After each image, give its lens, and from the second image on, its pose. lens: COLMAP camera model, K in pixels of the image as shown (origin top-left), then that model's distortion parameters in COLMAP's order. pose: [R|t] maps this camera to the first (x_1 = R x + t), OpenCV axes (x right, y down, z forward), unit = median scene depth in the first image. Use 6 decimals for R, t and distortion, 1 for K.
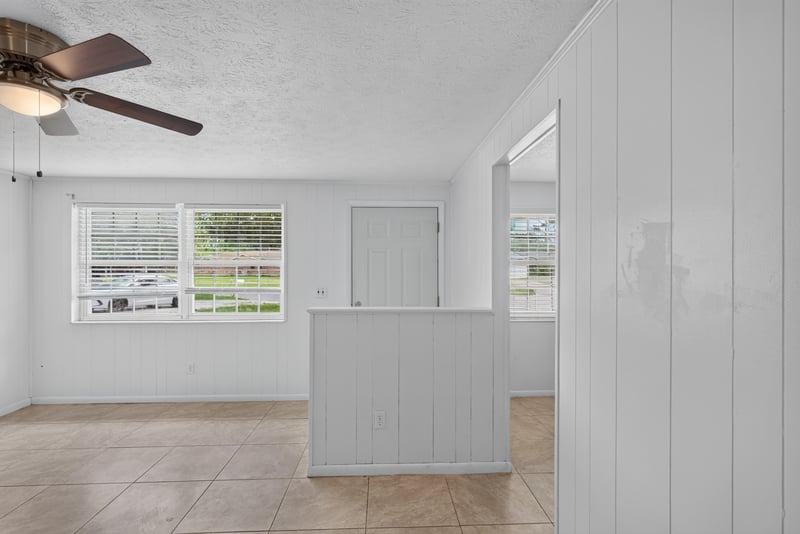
lens RADIAL K [[385.7, 0, 400.0], [0, 385.7, 265.9], [0, 0, 1]] dist [-0.002838, -0.000089]
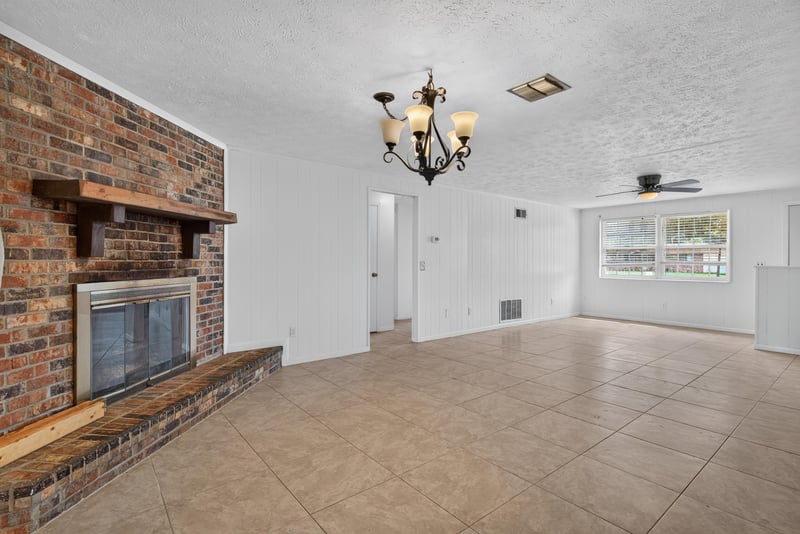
lens RADIAL K [[385.7, 0, 398.2], [0, 385.7, 264.1], [0, 0, 1]] dist [-0.002838, -0.000089]
pose [[0.590618, 0.006800, -0.806923, 0.190027], [-0.000679, 0.999968, 0.007929, 0.061124], [0.806951, -0.004135, 0.590604, -1.121063]]
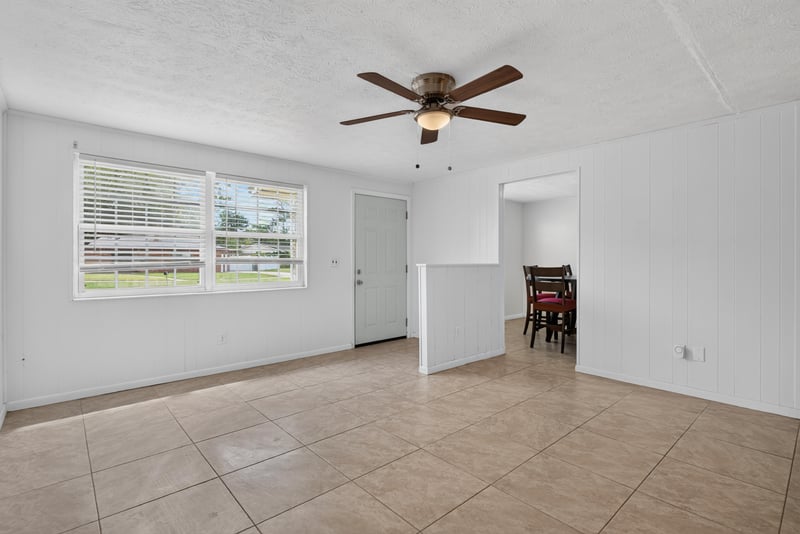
lens RADIAL K [[385.7, 0, 404.7], [0, 385.7, 261.2], [0, 0, 1]] dist [-0.002838, -0.000089]
pose [[0.771603, -0.001937, 0.636101, -0.840496], [-0.001687, 0.999986, 0.005091, 0.062016], [-0.636102, -0.005001, 0.771589, -0.070201]]
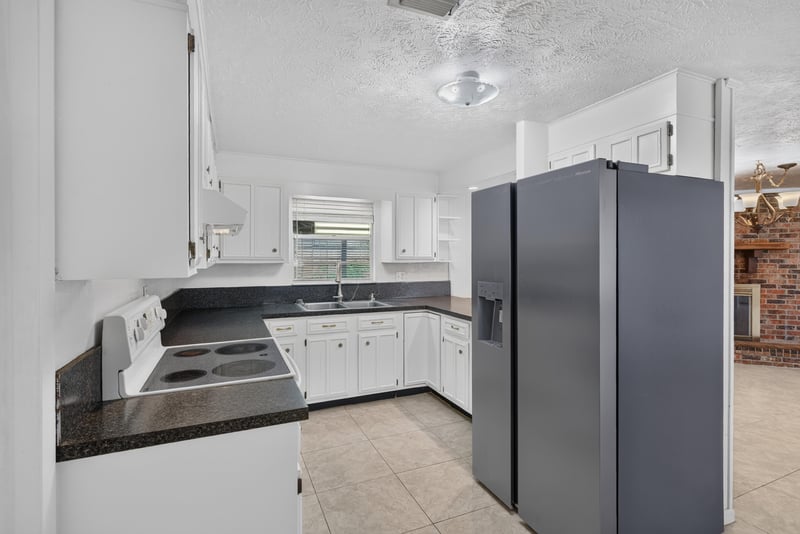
lens RADIAL K [[385.7, 0, 394.9], [0, 385.7, 257.0], [0, 0, 1]] dist [-0.002838, -0.000089]
pose [[-0.935166, -0.000873, -0.354210, 0.912299], [-0.001208, 0.999999, 0.000723, 0.000415], [0.354209, 0.001104, -0.935166, -0.154561]]
